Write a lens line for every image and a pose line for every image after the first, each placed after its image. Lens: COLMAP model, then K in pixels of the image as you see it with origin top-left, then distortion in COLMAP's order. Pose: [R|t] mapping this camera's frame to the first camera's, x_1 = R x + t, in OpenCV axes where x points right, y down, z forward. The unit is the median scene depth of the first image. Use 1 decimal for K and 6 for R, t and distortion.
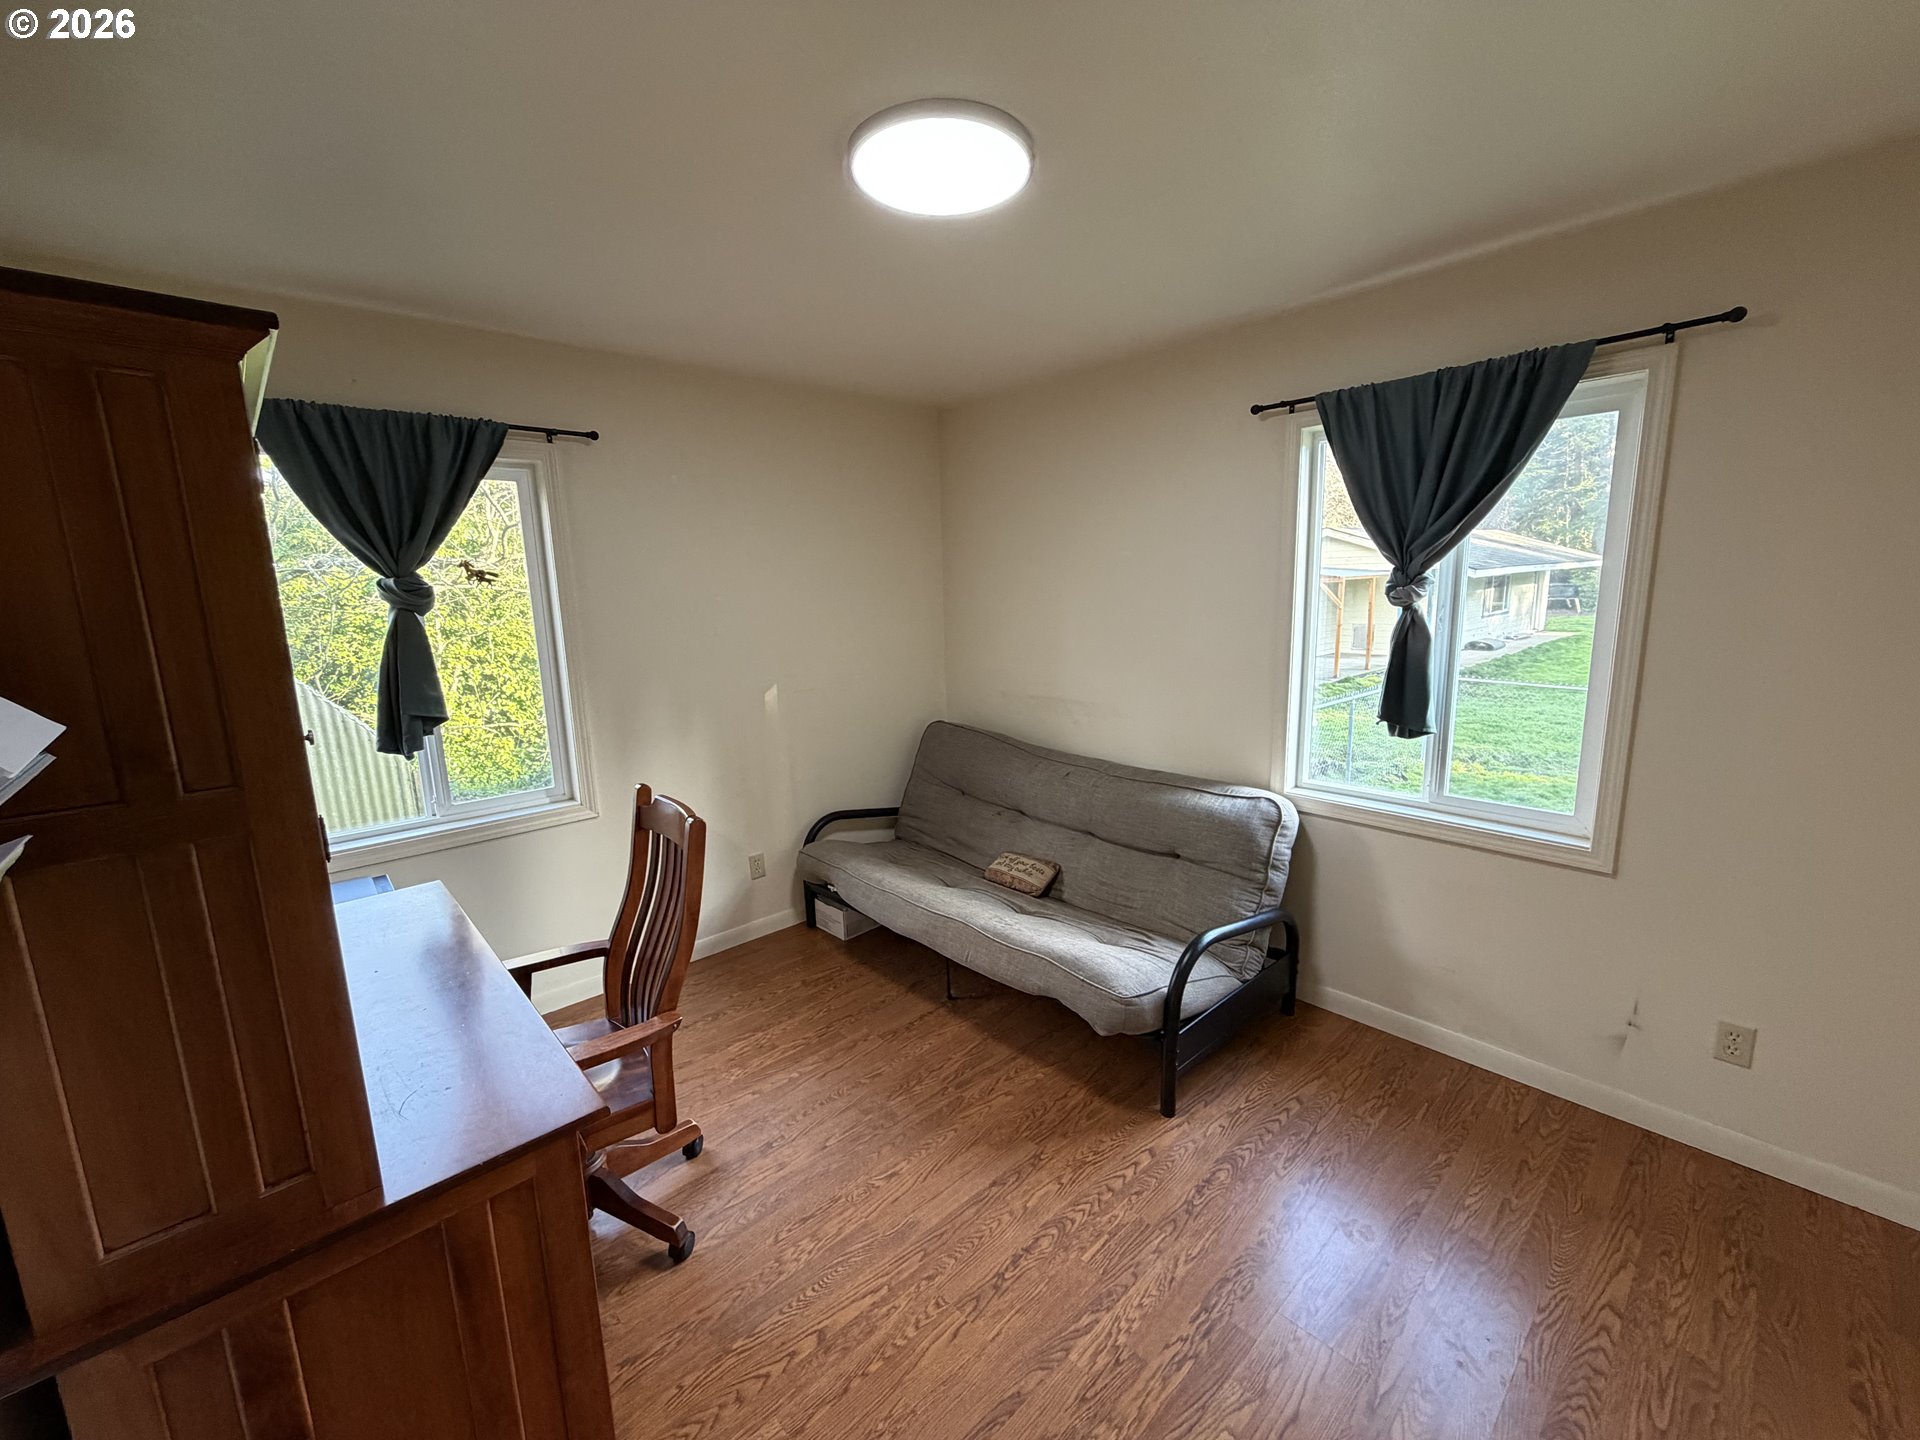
lens RADIAL K [[766.1, 0, 965.2], [0, 766.1, 713.7], [0, 0, 1]] dist [-0.005187, -0.000580]
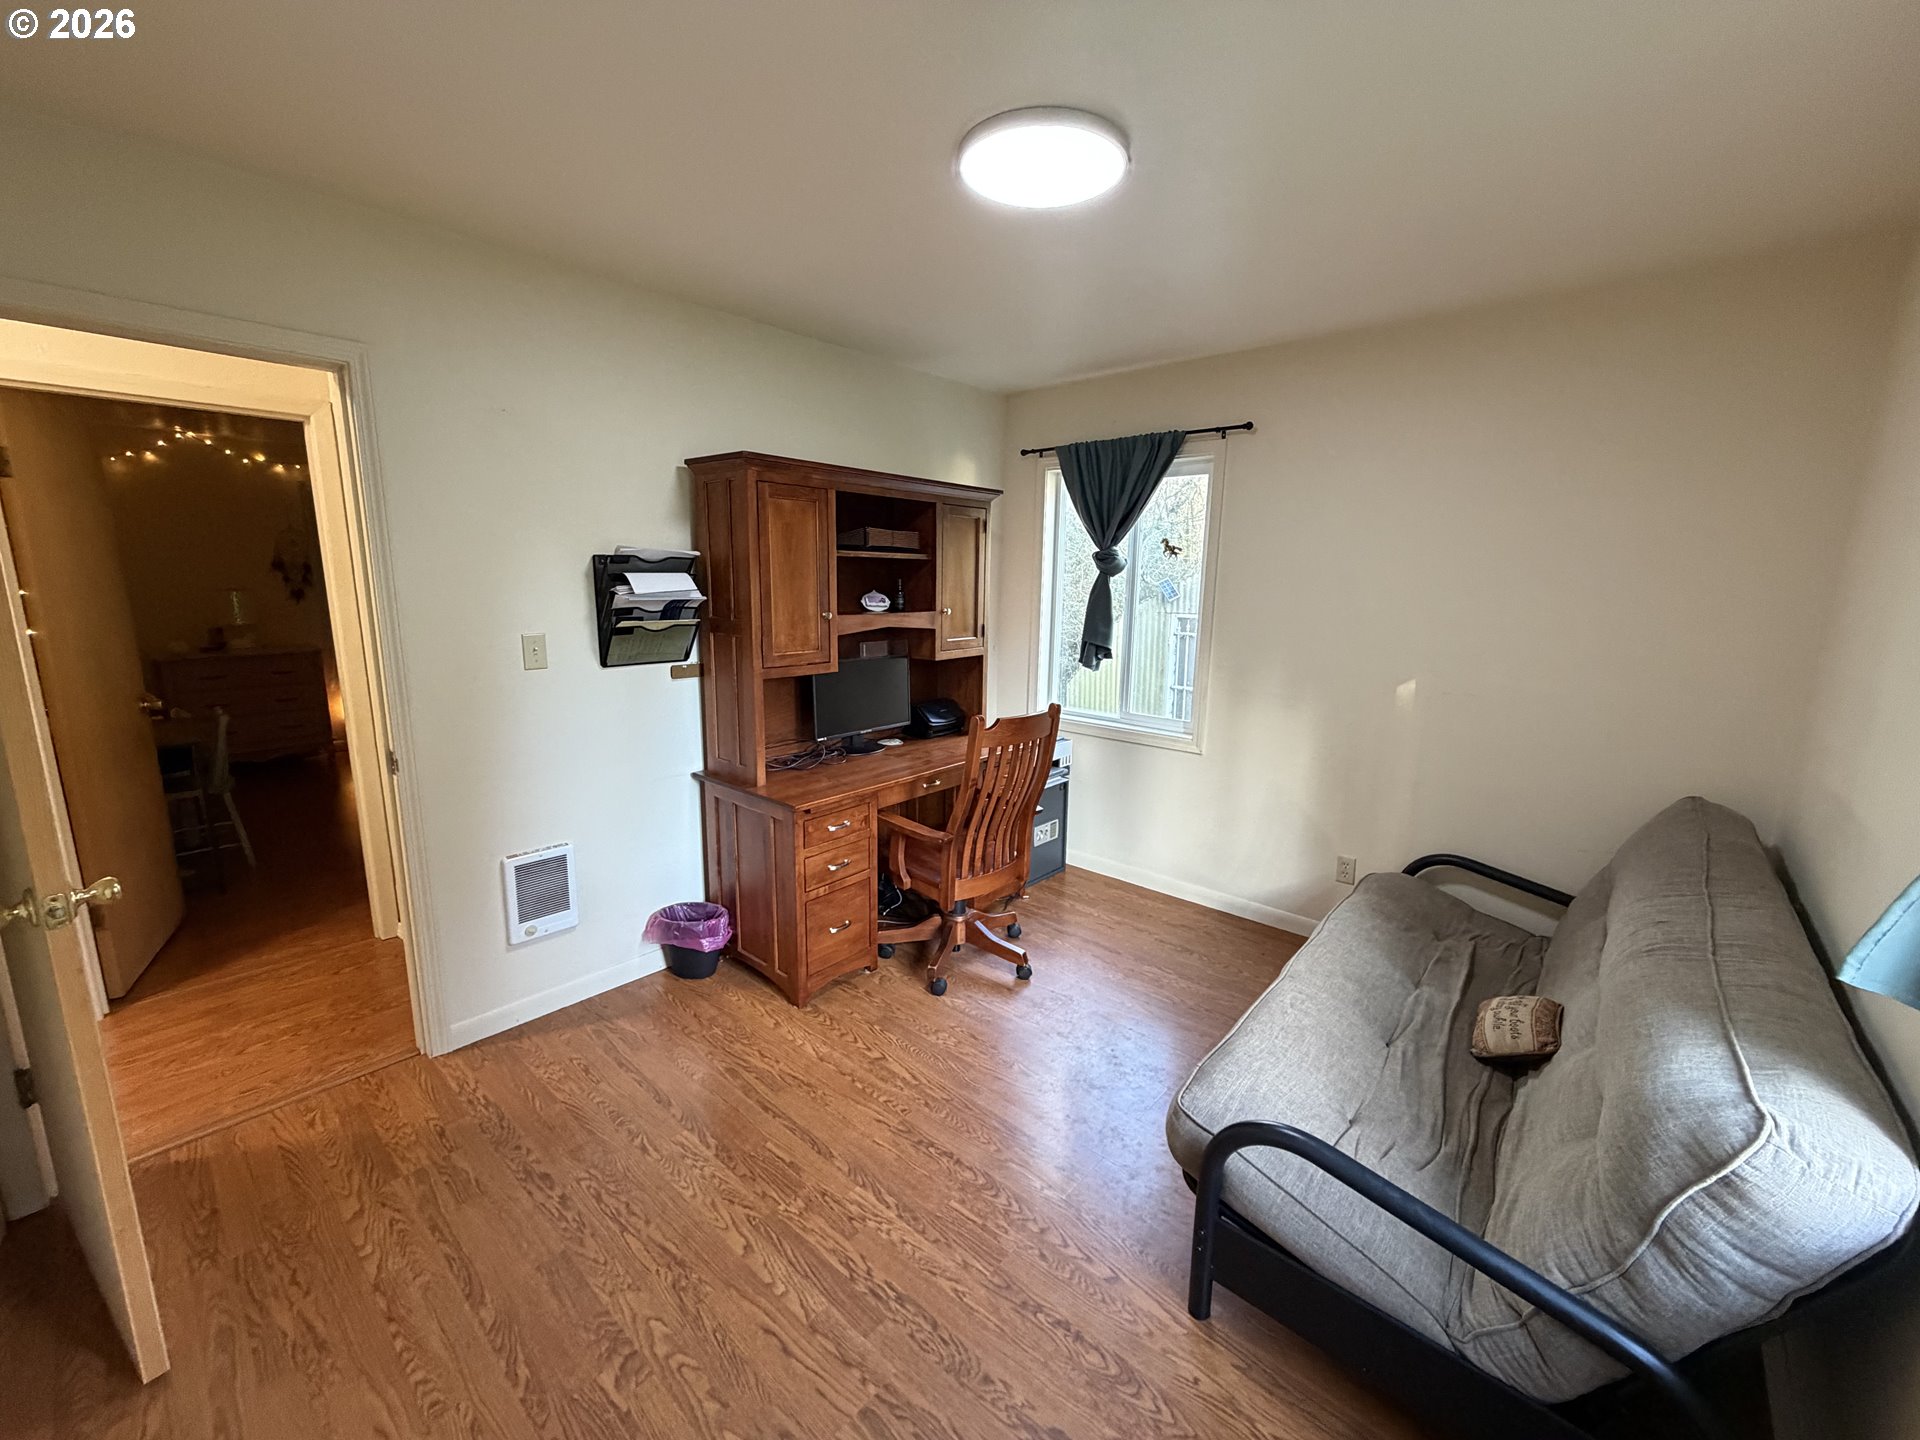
lens RADIAL K [[766.1, 0, 947.0], [0, 766.1, 715.5], [0, 0, 1]] dist [-0.005187, -0.000580]
pose [[0.086490, 0.205662, -0.974794, 1.063731], [-0.179116, 0.965726, 0.187857, -0.127723], [0.980019, 0.158353, 0.120363, 0.781635]]
